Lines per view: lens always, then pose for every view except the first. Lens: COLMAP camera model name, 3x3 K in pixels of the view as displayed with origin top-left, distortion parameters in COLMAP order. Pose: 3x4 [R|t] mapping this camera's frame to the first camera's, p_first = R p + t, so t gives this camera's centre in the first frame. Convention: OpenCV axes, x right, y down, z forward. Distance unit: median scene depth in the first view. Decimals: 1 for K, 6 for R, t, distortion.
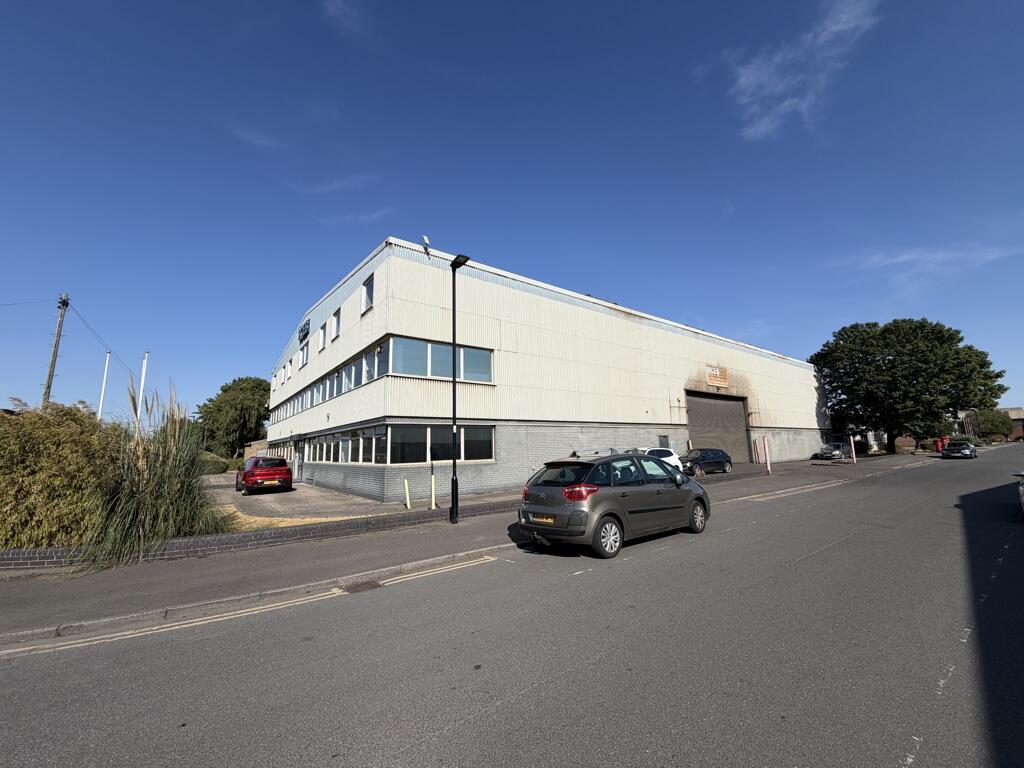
lens RADIAL K [[406.4, 0, 512.0], [0, 406.4, 384.0], [0, 0, 1]] dist [-0.000040, 0.000109]
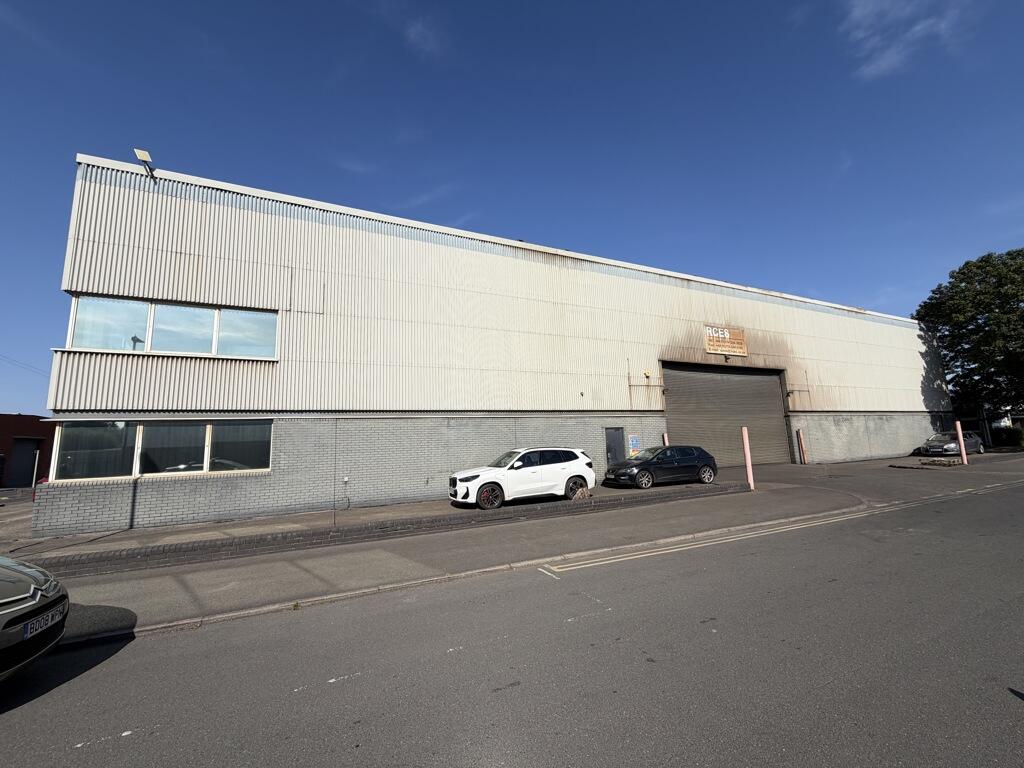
lens RADIAL K [[406.4, 0, 512.0], [0, 406.4, 384.0], [0, 0, 1]] dist [-0.000040, 0.000109]
pose [[0.976952, -0.043749, -0.208928, 0.297961], [0.046934, 0.998845, 0.010306, 0.032348], [0.208236, -0.019874, 0.977877, 0.247593]]
